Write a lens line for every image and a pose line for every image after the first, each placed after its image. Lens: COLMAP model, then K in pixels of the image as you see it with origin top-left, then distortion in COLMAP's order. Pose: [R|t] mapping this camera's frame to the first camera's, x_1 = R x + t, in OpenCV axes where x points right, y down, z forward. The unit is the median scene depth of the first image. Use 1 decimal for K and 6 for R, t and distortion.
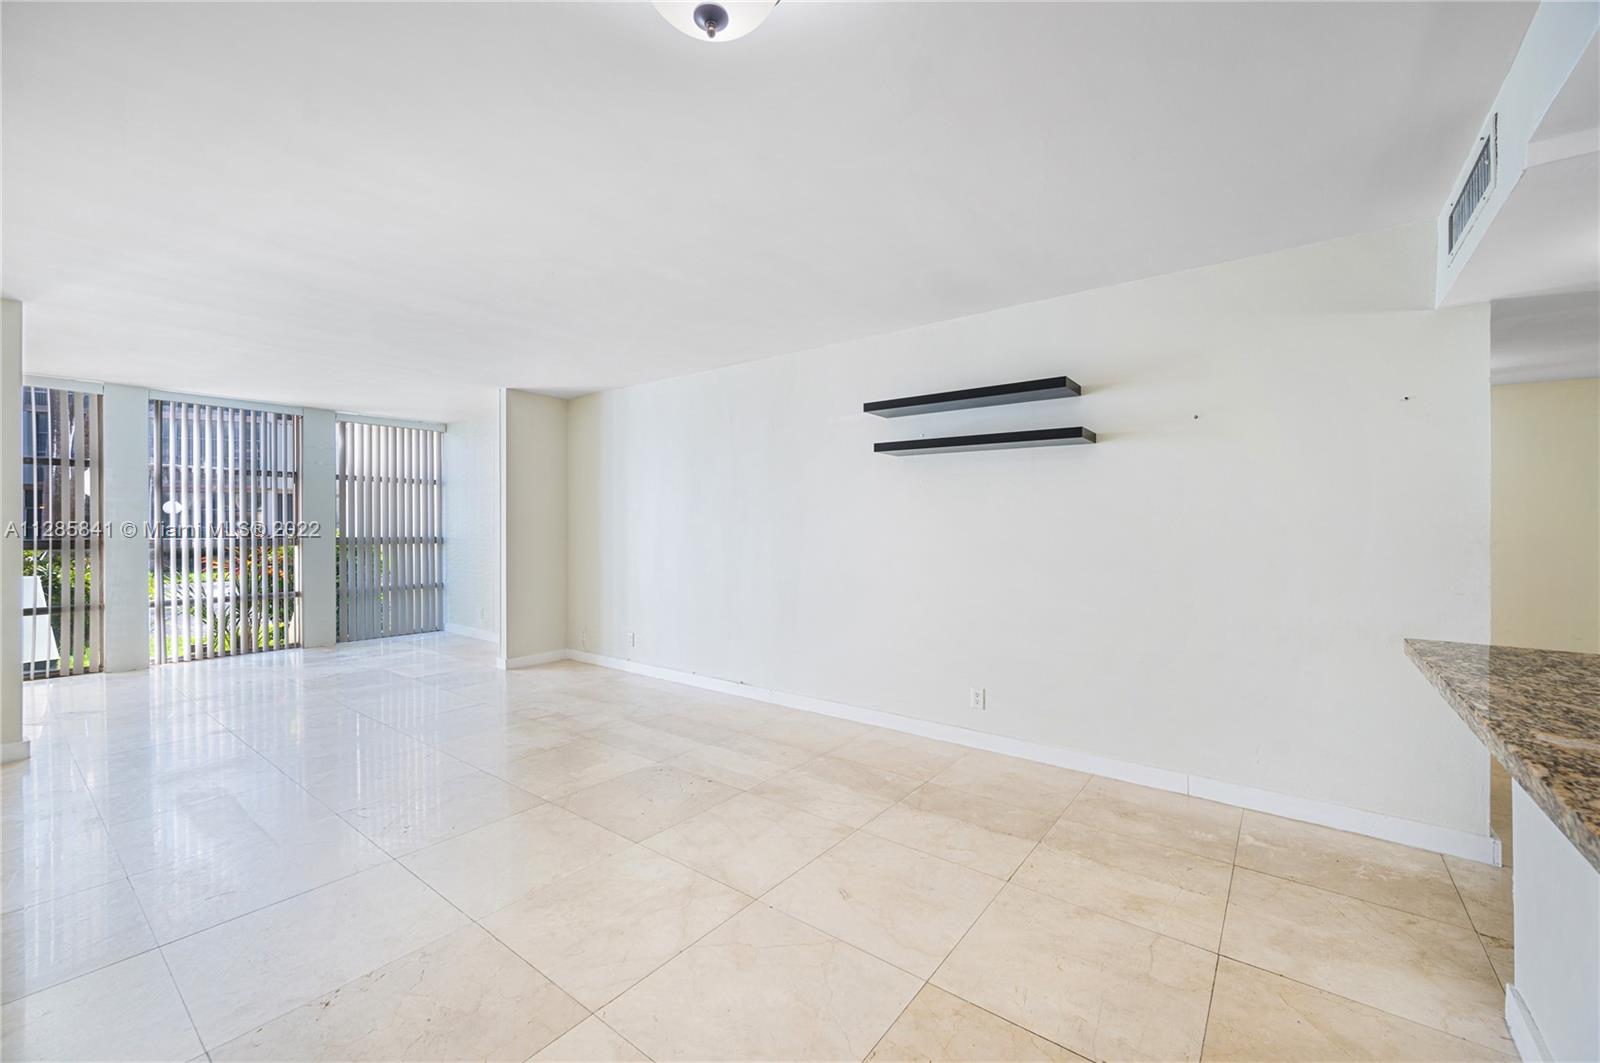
lens RADIAL K [[638.3, 0, 804.8], [0, 638.3, 528.7], [0, 0, 1]] dist [0.000608, 0.000251]
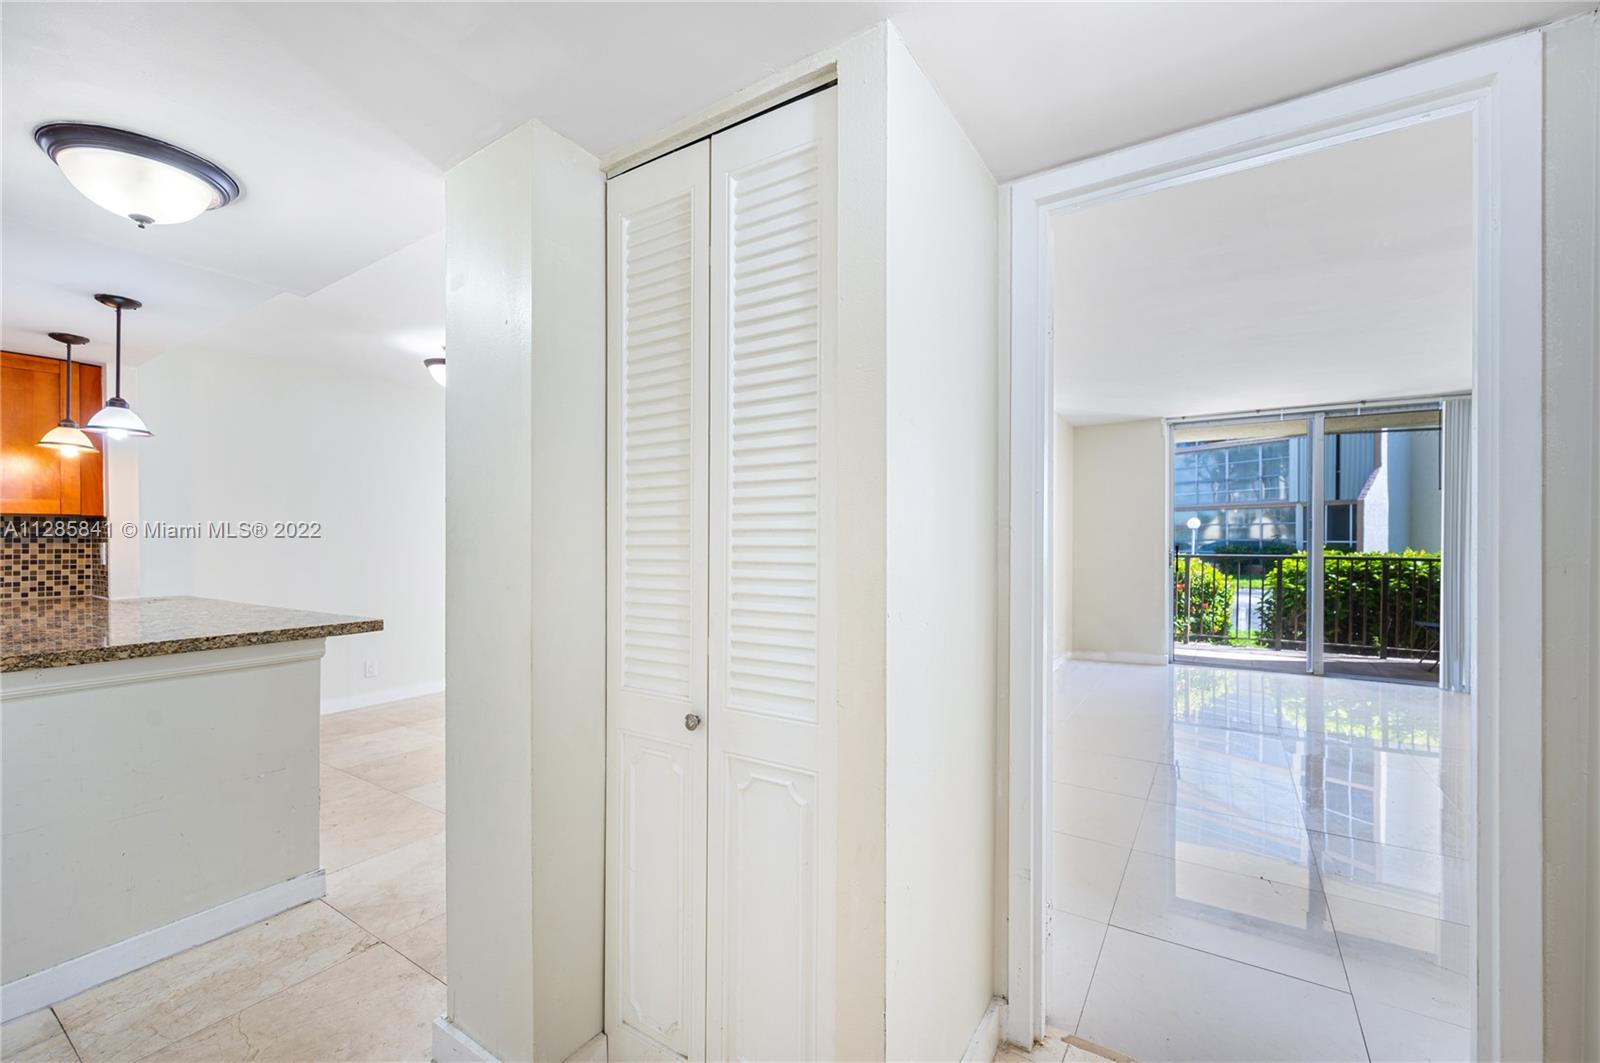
lens RADIAL K [[658.9, 0, 801.9], [0, 658.9, 540.9], [0, 0, 1]] dist [0.001094, -0.000115]
pose [[0.075542, -0.000552, -0.997142, 1.290248], [-0.003058, 0.999995, -0.000785, -0.001921], [0.997138, 0.003109, 0.075540, 0.952163]]
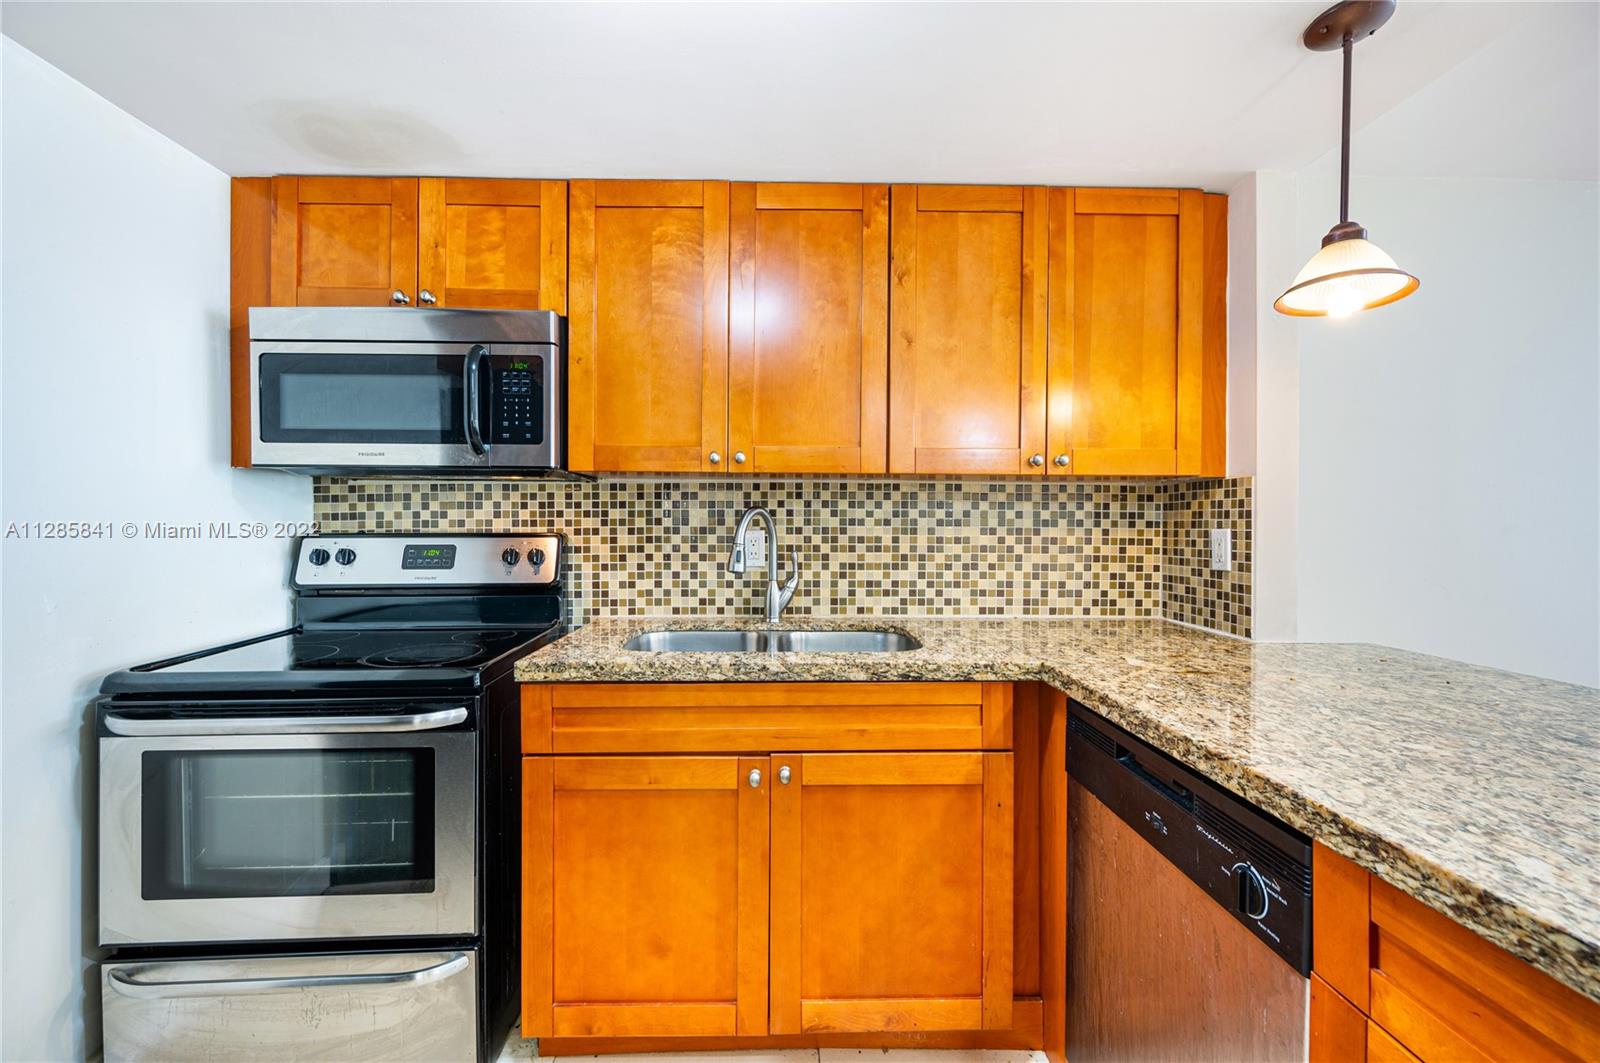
lens RADIAL K [[647.7, 0, 781.9], [0, 647.7, 524.1], [0, 0, 1]] dist [0.000308, 0.000046]
pose [[-0.788502, -0.007287, -0.614989, 0.771633], [-0.011450, 0.999930, 0.002834, 0.002703], [0.614926, 0.009276, -0.788530, 0.100447]]
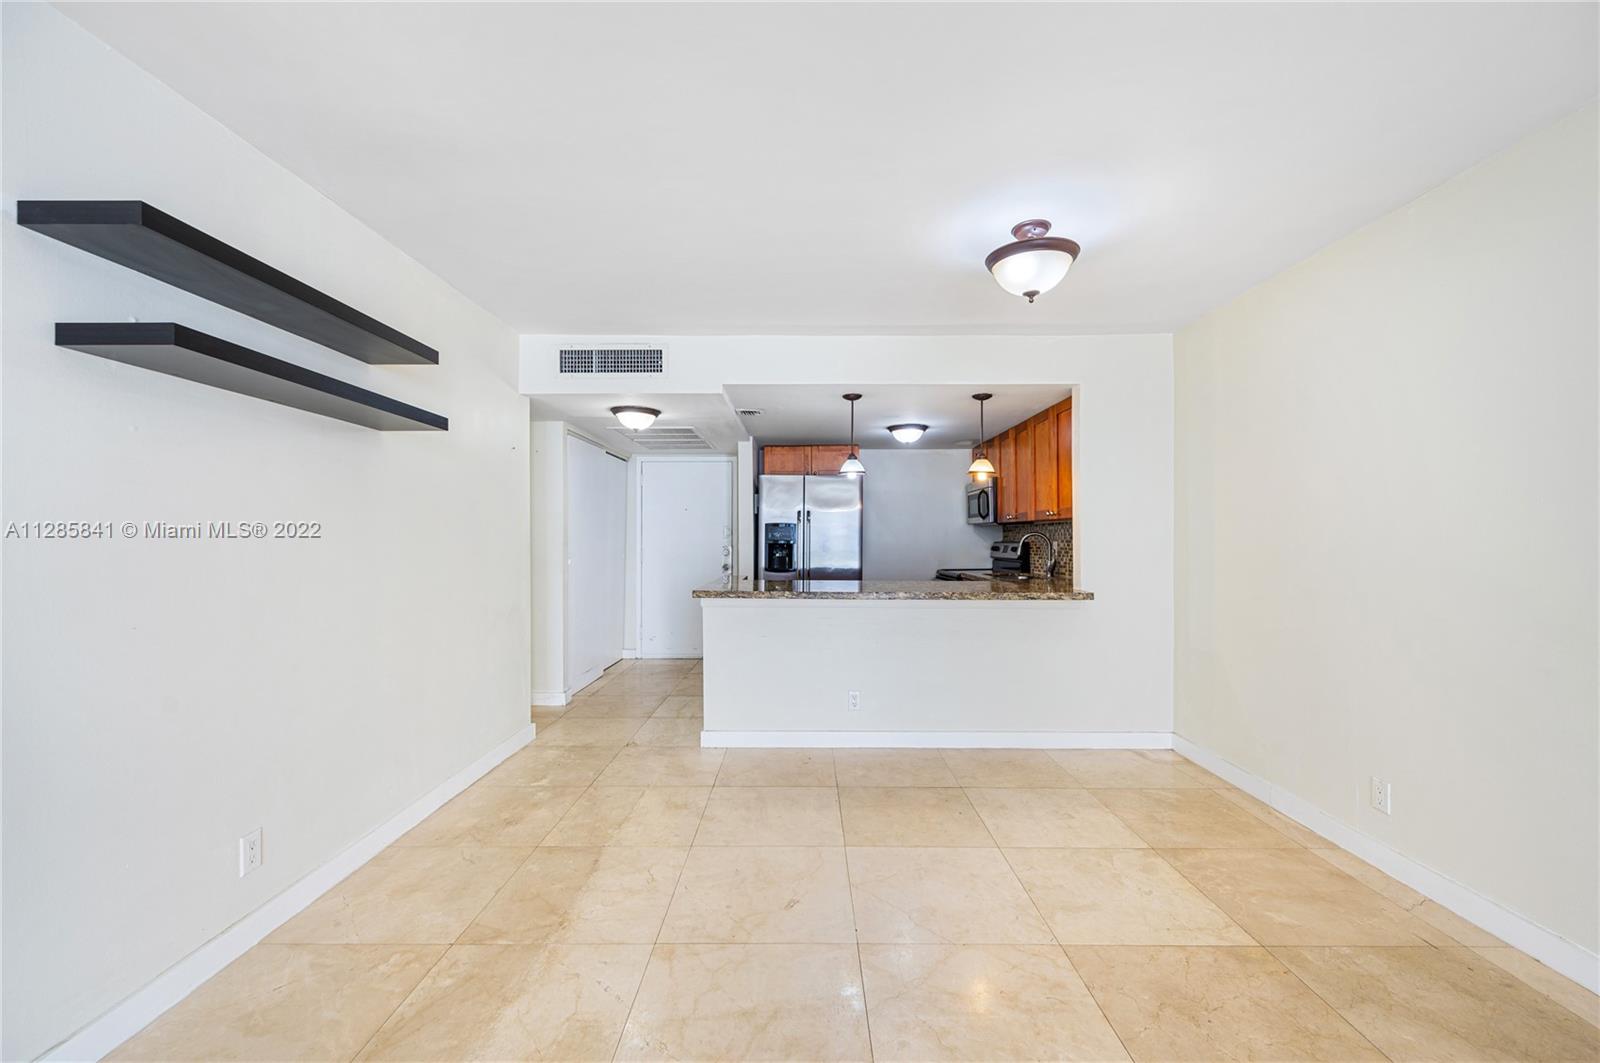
lens RADIAL K [[638.3, 0, 804.8], [0, 638.3, 528.7], [0, 0, 1]] dist [0.000608, 0.000251]
pose [[-0.603986, 0.006695, 0.796967, -0.501235], [0.001340, 0.999972, -0.007385, -0.008781], [-0.796994, -0.003393, -0.603978, 1.053417]]
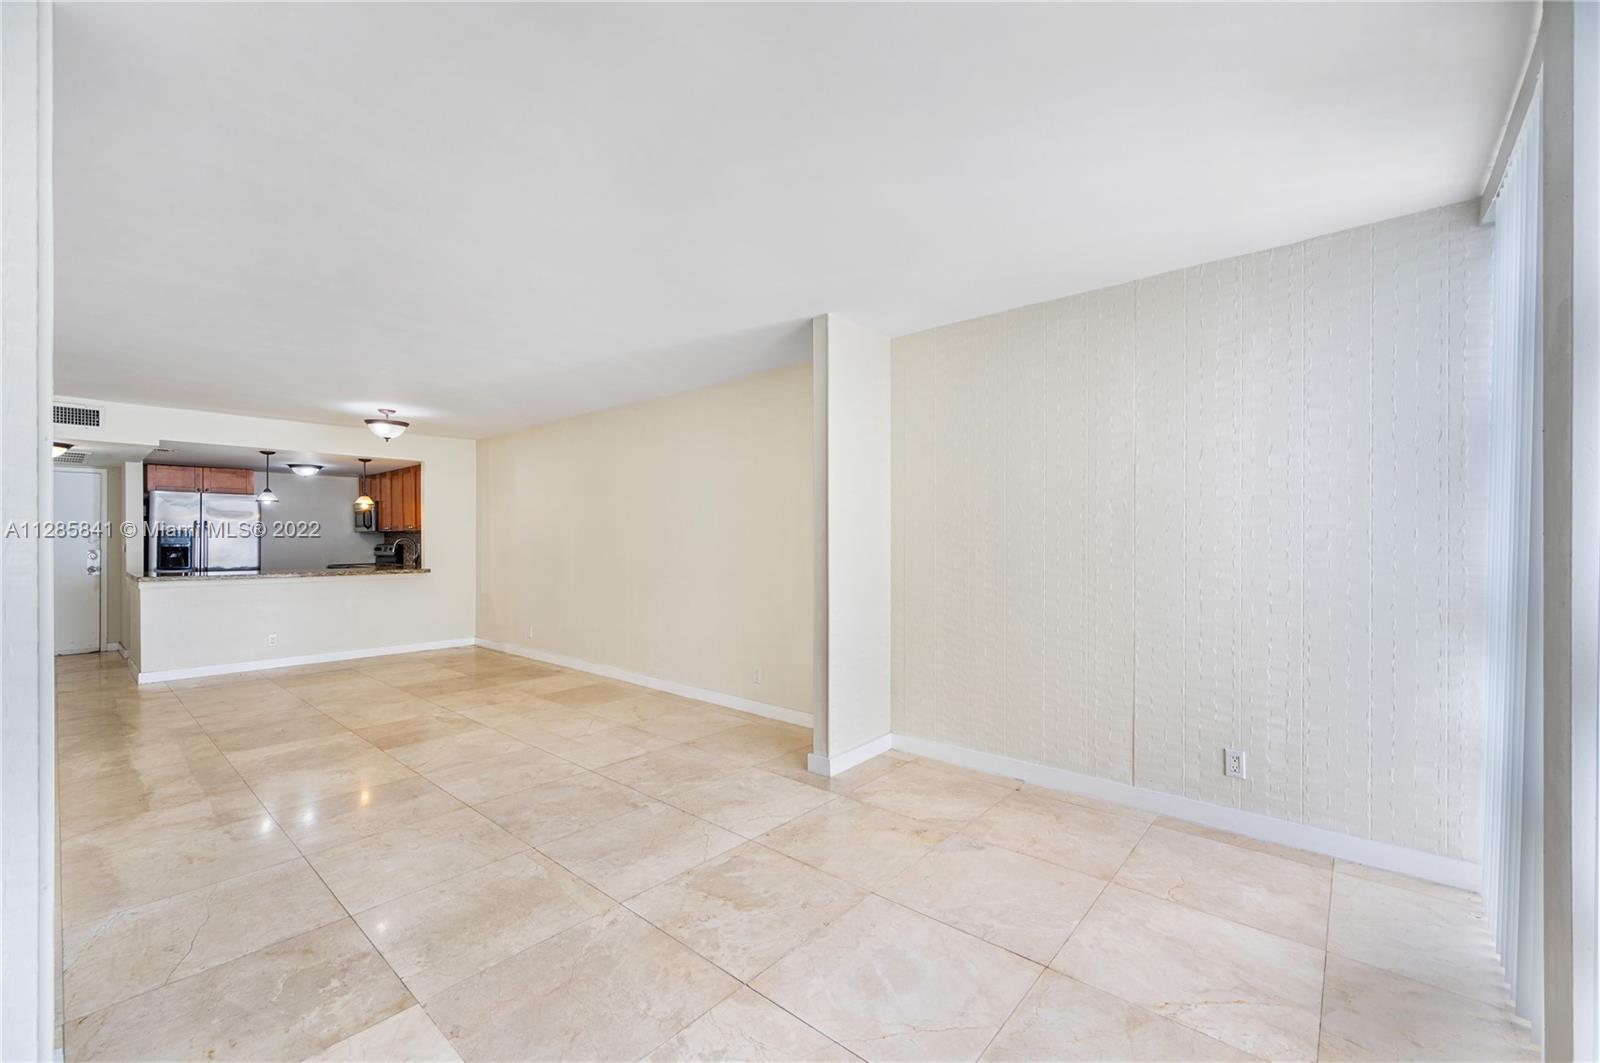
lens RADIAL K [[638.8, 0, 808.5], [0, 638.8, 543.3], [0, 0, 1]] dist [0.001900, 0.000052]
pose [[-0.998512, -0.001614, 0.054507, -1.355838], [-0.001001, 0.999936, 0.011278, -0.020235], [-0.054521, 0.011207, -0.998450, 2.131936]]
